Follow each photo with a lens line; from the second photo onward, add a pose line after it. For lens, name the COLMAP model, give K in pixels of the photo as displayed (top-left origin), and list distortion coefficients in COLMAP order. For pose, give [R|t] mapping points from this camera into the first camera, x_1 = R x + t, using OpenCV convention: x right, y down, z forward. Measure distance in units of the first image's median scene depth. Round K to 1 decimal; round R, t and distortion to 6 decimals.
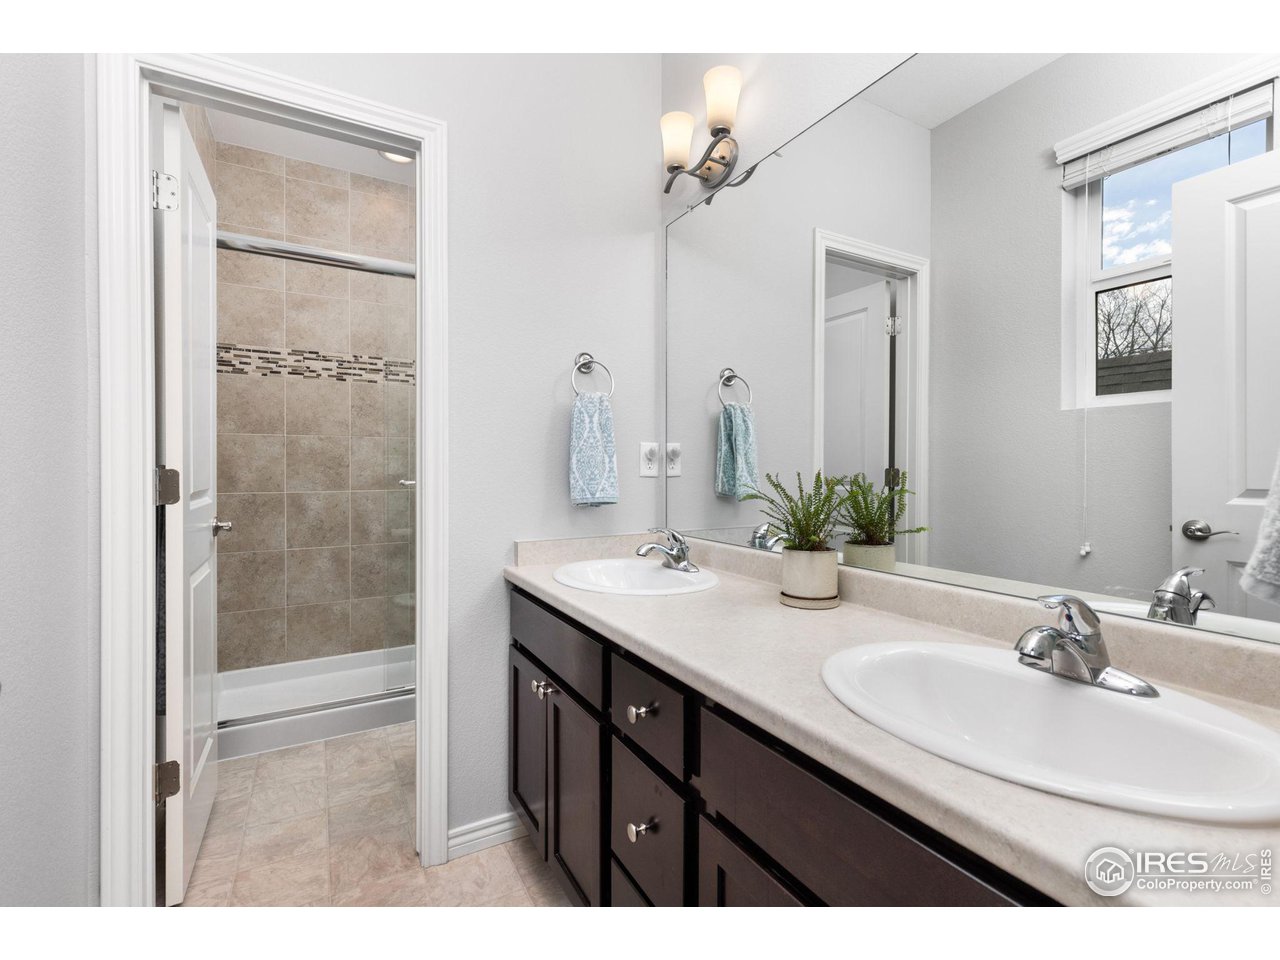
lens RADIAL K [[584.4, 0, 644.2], [0, 584.4, 468.2], [0, 0, 1]] dist [0.003028, 0.001038]
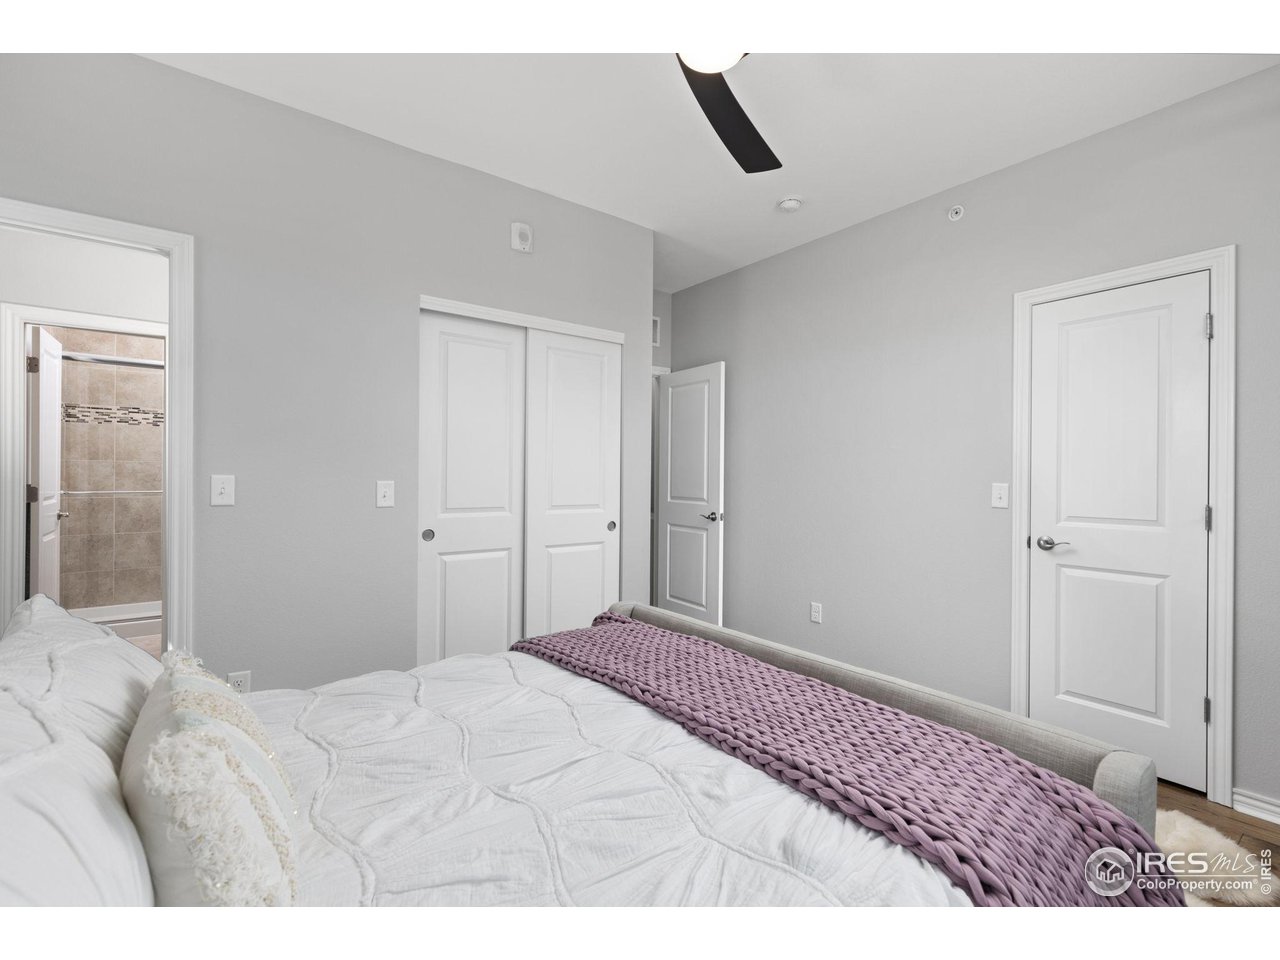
lens RADIAL K [[584.4, 0, 644.2], [0, 584.4, 468.2], [0, 0, 1]] dist [0.003028, 0.001038]
pose [[0.991752, 0.003501, 0.128123, 0.599289], [-0.002413, 0.999960, -0.008652, -0.027034], [-0.128148, 0.008272, 0.991721, -0.749167]]
